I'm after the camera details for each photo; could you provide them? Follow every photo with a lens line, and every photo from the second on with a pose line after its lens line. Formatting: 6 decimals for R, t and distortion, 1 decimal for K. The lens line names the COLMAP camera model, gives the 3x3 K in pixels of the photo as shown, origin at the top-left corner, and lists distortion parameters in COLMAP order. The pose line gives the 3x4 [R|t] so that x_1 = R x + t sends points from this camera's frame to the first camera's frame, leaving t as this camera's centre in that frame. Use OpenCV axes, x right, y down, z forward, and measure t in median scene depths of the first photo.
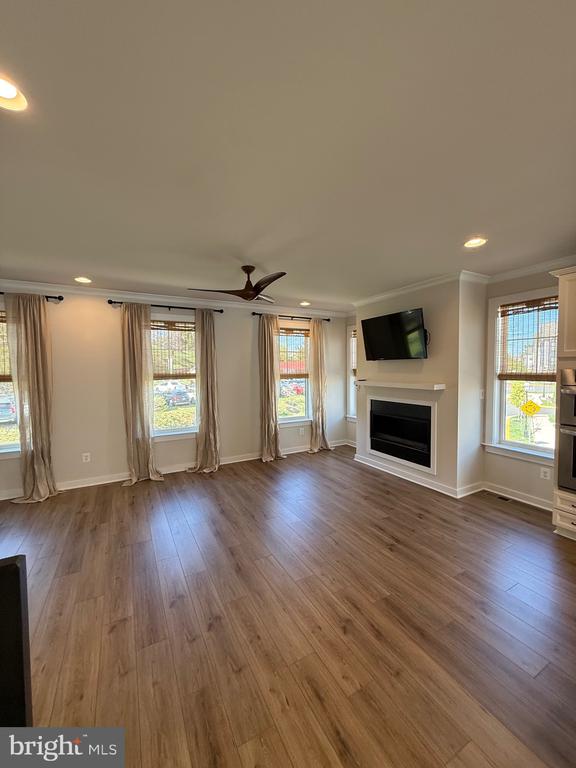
lens RADIAL K [[306.0, 0, 285.6], [0, 306.0, 376.5], [0, 0, 1]] dist [0.005865, -0.002227]
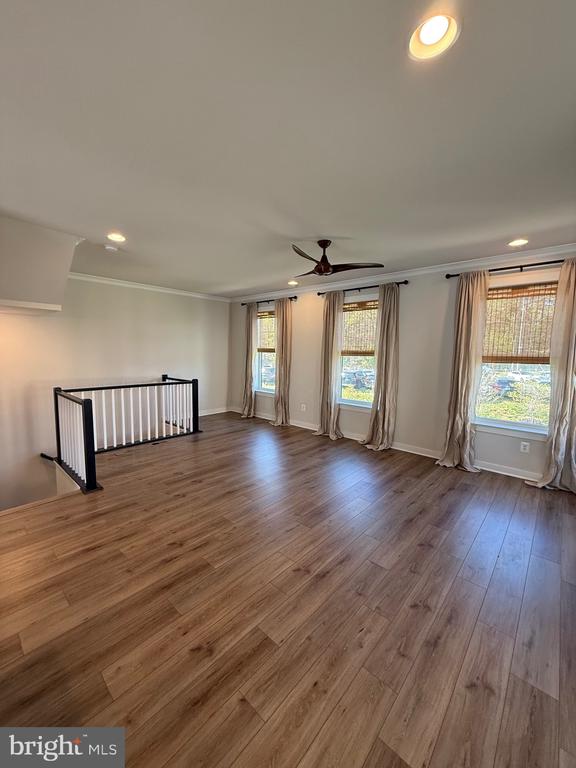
lens RADIAL K [[306.0, 0, 288.8], [0, 306.0, 380.9], [0, 0, 1]] dist [0.005865, -0.002227]
pose [[0.334487, 0.110446, -0.935906, 0.740299], [-0.044869, 0.993849, 0.101248, -0.002003], [0.941332, 0.008127, 0.337385, 0.509703]]
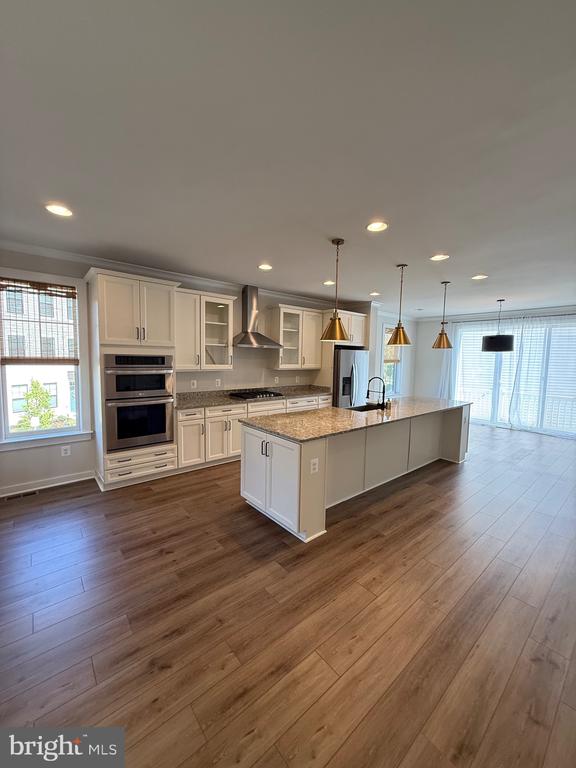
lens RADIAL K [[306.0, 0, 288.0], [0, 306.0, 378.5], [0, 0, 1]] dist [0.005865, -0.002227]
pose [[-0.202097, -0.068107, 0.976994, -0.315145], [0.013963, 0.997277, 0.072409, -0.003558], [-0.979266, 0.028275, -0.200596, 0.408950]]
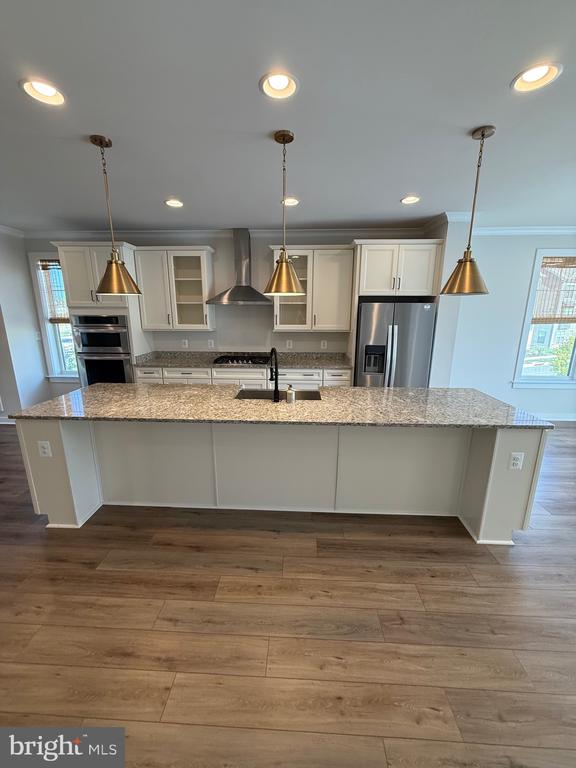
lens RADIAL K [[306.0, 0, 293.2], [0, 306.0, 381.3], [0, 0, 1]] dist [0.005865, -0.002227]
pose [[0.514409, -0.193225, 0.835492, 0.117762], [0.022055, 0.976943, 0.212360, -0.001720], [-0.857261, -0.090813, 0.506810, -0.489774]]
